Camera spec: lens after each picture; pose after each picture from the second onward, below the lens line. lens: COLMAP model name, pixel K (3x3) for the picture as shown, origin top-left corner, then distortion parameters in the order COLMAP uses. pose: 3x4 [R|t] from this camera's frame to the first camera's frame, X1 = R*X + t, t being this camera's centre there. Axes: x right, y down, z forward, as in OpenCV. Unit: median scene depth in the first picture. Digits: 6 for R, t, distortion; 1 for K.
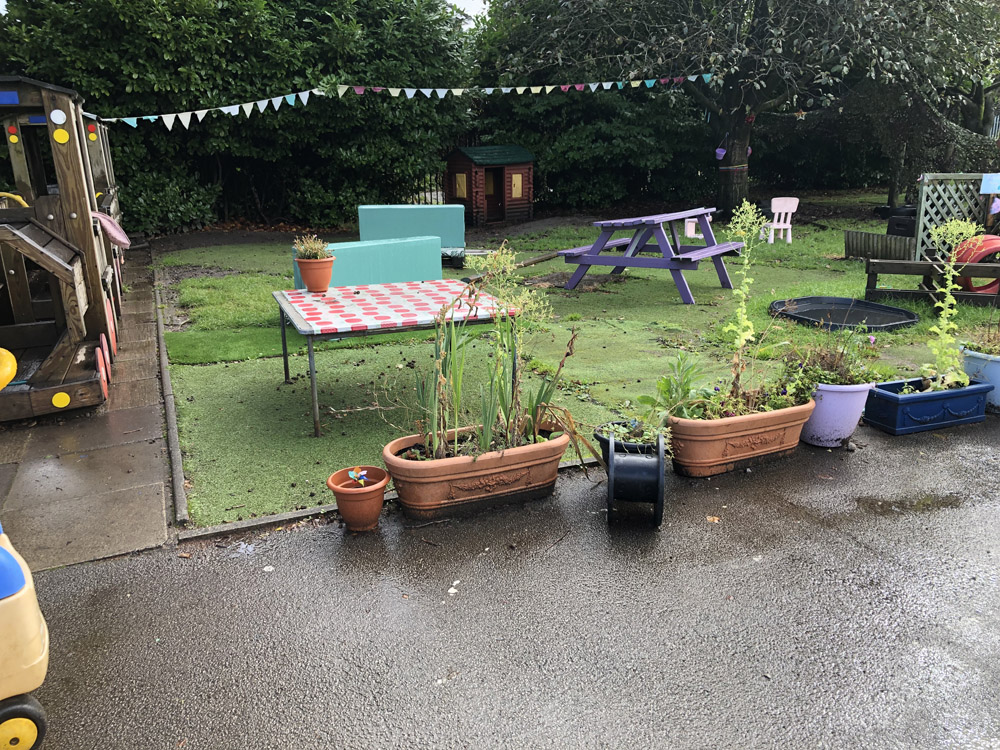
lens RADIAL K [[823.3, 0, 480.0], [0, 823.3, 369.1], [0, 0, 1]] dist [0.022549, -0.009224]
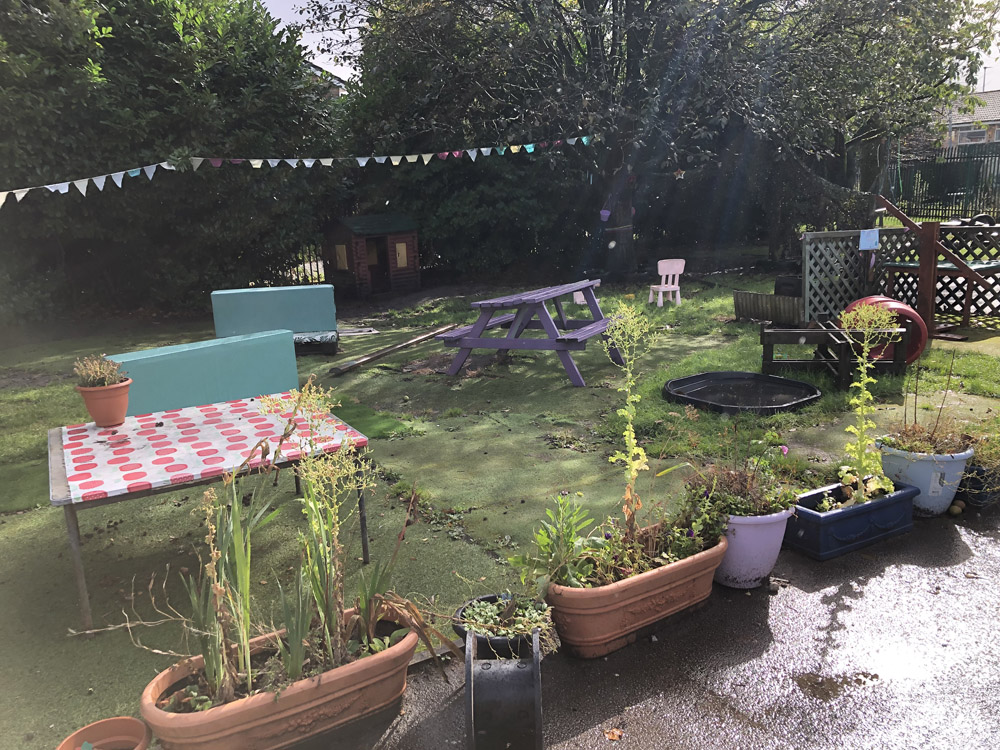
lens RADIAL K [[823.3, 0, 499.7], [0, 823.3, 382.6], [0, 0, 1]] dist [0.022549, -0.009224]
pose [[0.988836, -0.063550, 0.134775, 0.039272], [0.070714, 0.996290, -0.049043, -0.041053], [-0.131159, 0.058026, 0.989662, 0.100575]]
